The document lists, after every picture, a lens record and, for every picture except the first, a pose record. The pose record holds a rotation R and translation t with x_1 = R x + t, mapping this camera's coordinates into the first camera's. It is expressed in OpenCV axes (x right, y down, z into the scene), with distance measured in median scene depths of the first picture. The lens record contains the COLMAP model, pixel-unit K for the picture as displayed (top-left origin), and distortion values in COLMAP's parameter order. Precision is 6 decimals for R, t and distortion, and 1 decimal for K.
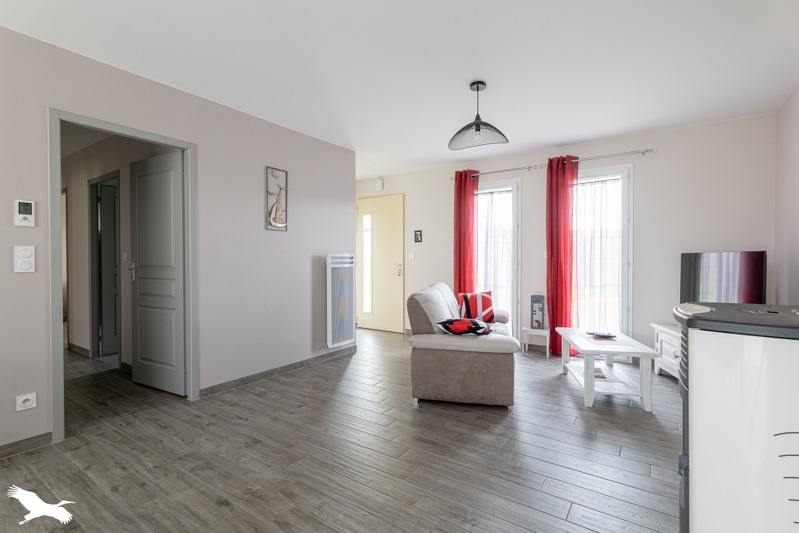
lens RADIAL K [[376.9, 0, 398.9], [0, 376.9, 263.9], [0, 0, 1]] dist [0.002395, 0.000189]
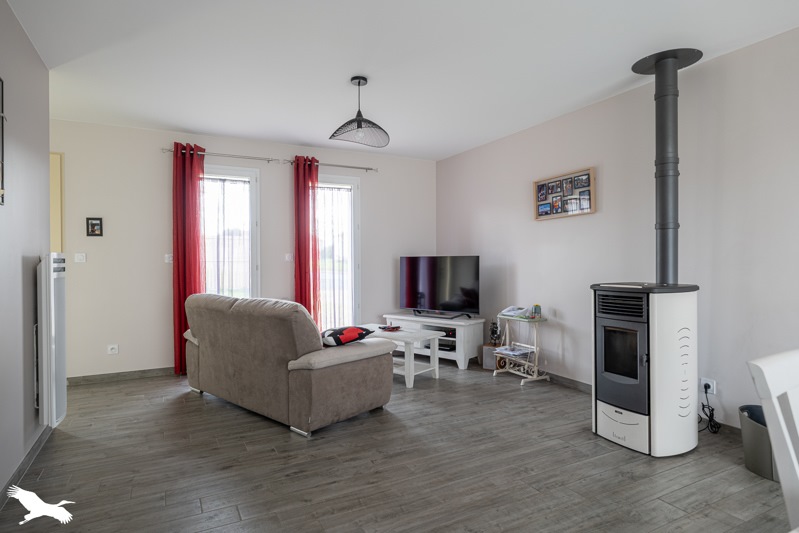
lens RADIAL K [[450.3, 0, 399.1], [0, 450.3, 265.5], [0, 0, 1]] dist [-0.008182, 0.000208]
pose [[0.465093, -0.010355, 0.885201, -0.495367], [0.016381, 0.999861, 0.003089, -0.003080], [-0.885110, 0.013064, 0.465198, 0.253199]]
